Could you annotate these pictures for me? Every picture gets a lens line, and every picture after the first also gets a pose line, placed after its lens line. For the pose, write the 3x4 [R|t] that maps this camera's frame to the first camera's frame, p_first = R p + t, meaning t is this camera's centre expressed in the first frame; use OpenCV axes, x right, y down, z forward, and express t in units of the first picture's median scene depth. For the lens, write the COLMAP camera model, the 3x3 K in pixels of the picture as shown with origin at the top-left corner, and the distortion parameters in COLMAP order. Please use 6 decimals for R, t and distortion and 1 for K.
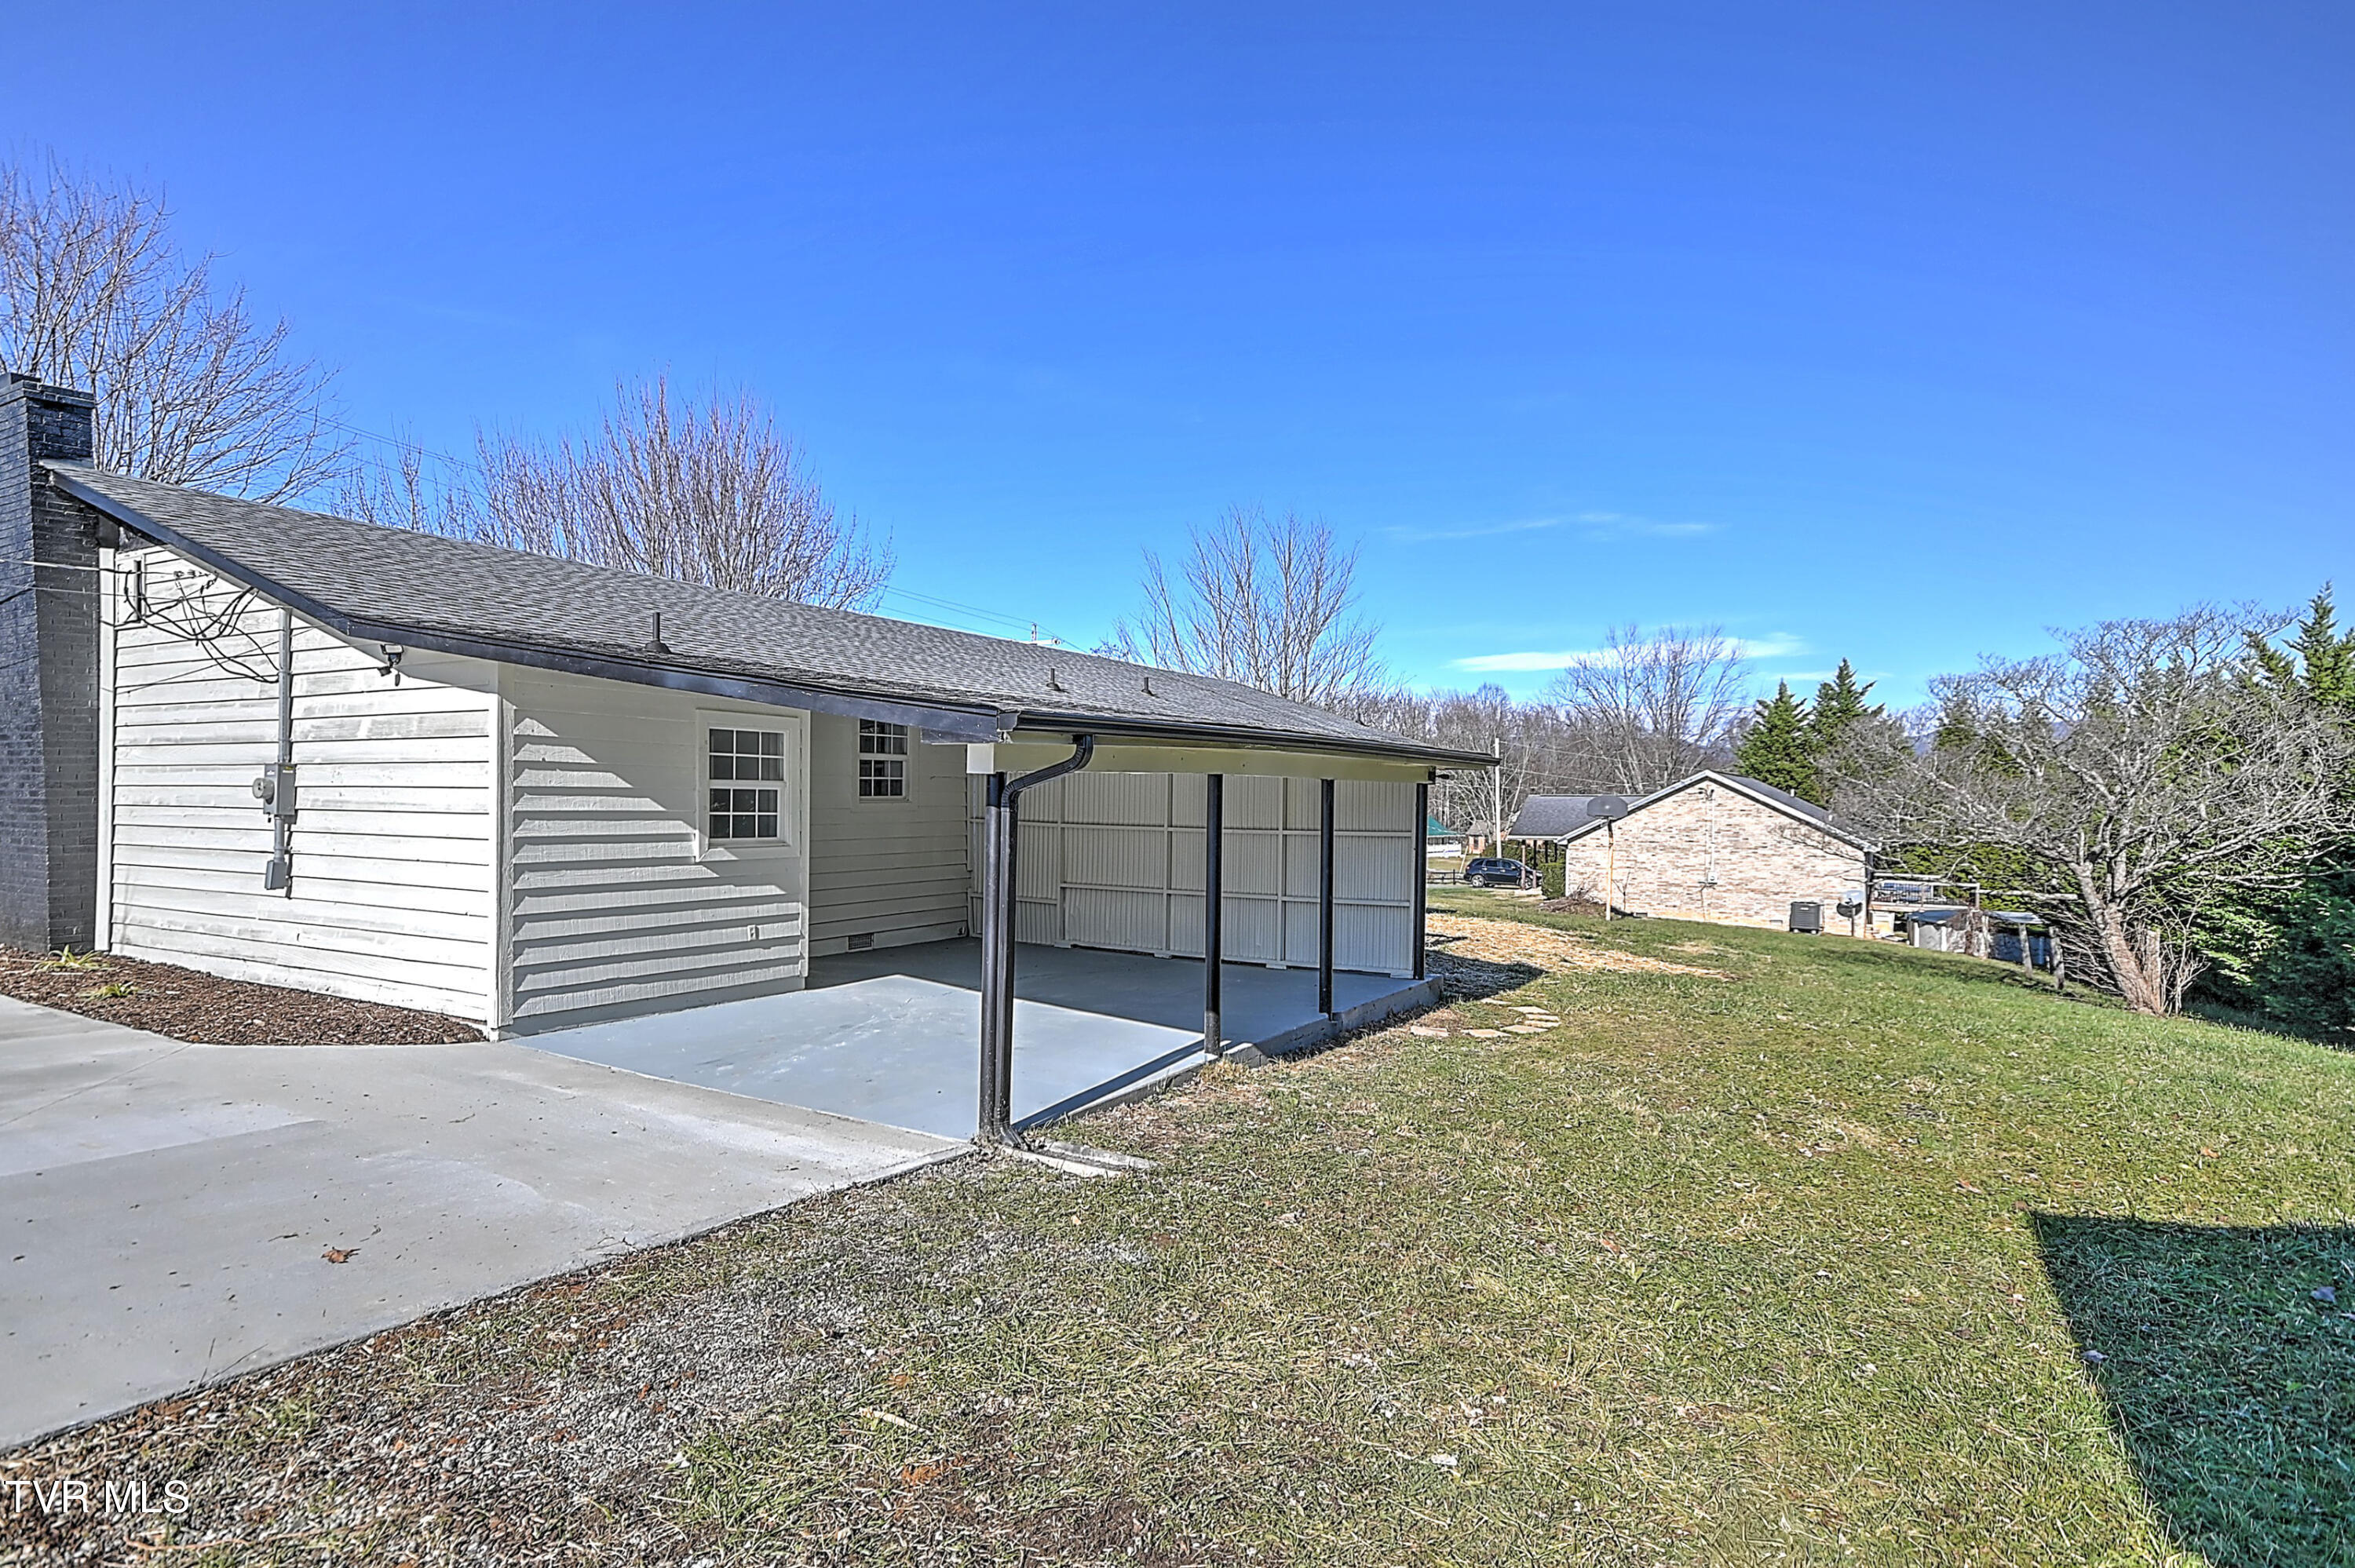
lens RADIAL K [[1199.9, 0, 1177.5], [0, 1199.9, 784.0], [0, 0, 1]] dist [0.023286, 0.000452]
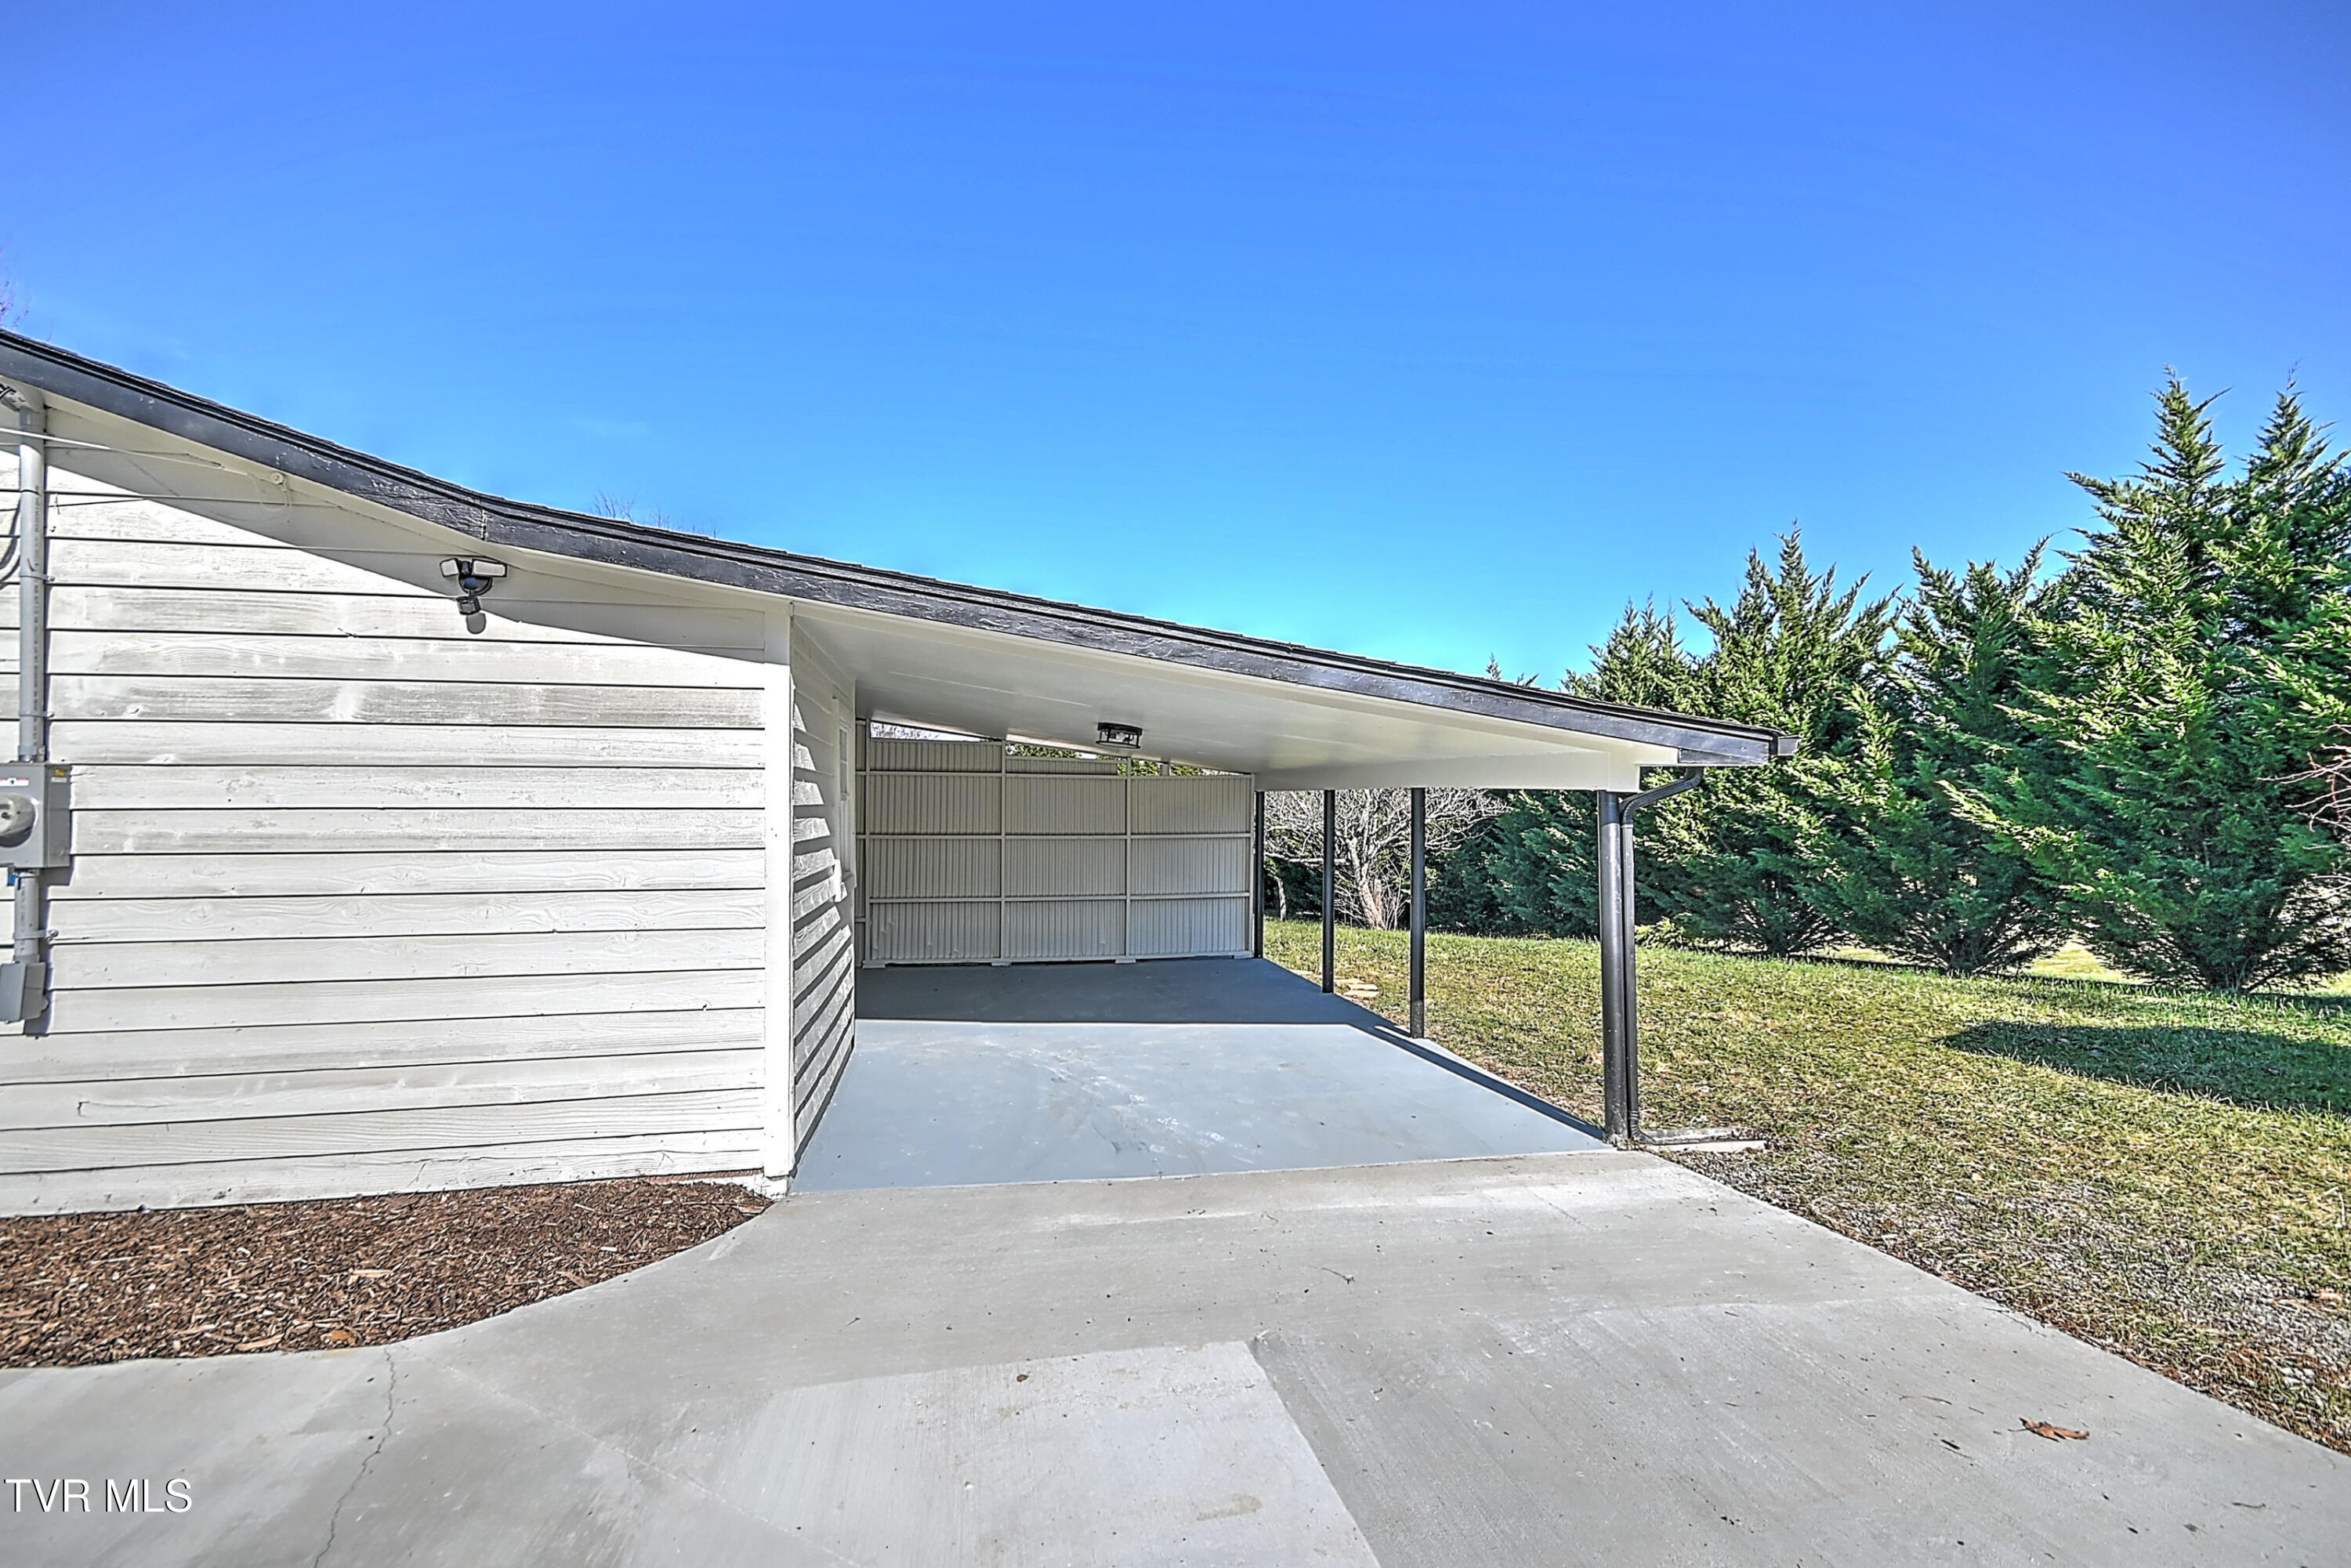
lens RADIAL K [[1024.2, 0, 1168.4], [0, 1024.2, 795.1], [0, 0, 1]] dist [0.019988, -0.010752]
pose [[0.747922, -0.005346, 0.663765, -0.703061], [-0.002117, 0.999943, 0.010439, -0.009653], [-0.663783, -0.009213, 0.747868, 0.403810]]
